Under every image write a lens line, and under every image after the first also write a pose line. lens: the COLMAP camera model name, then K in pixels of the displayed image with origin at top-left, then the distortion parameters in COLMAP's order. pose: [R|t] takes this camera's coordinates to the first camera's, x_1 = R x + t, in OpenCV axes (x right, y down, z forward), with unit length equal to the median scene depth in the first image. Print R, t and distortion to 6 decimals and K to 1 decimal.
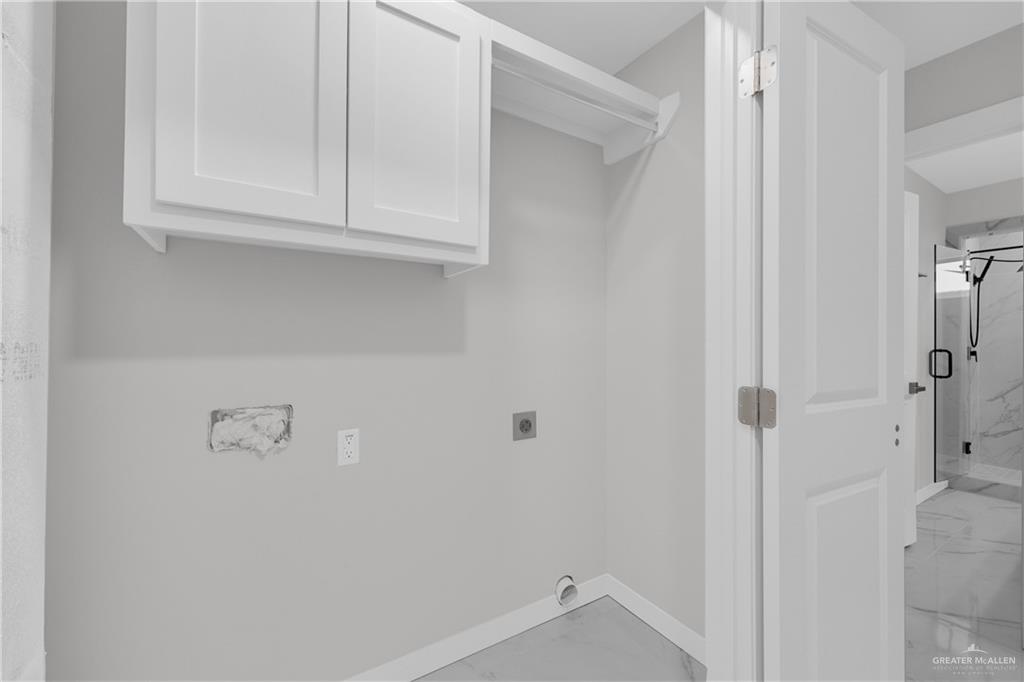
lens RADIAL K [[415.4, 0, 517.7], [0, 415.4, 340.3], [0, 0, 1]] dist [0.001430, 0.000145]
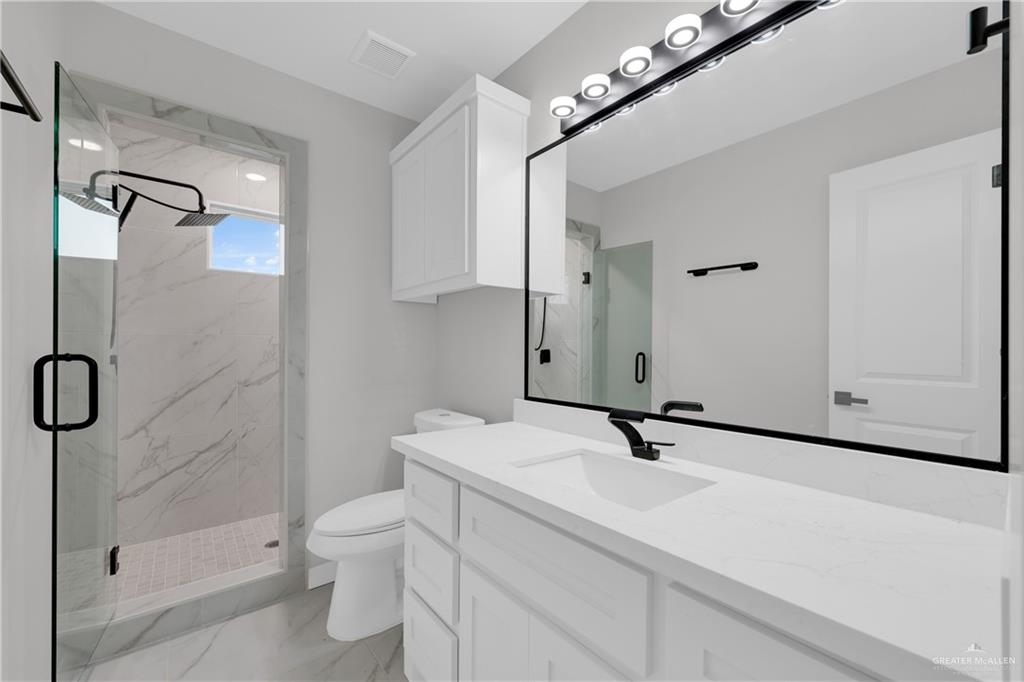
lens RADIAL K [[415.4, 0, 512.8], [0, 415.4, 344.8], [0, 0, 1]] dist [0.001430, 0.000145]
pose [[-0.110934, 0.001223, 0.993827, 0.584003], [-0.004834, 0.999987, -0.001770, 0.012390], [-0.993816, -0.005000, -0.110926, 0.627357]]
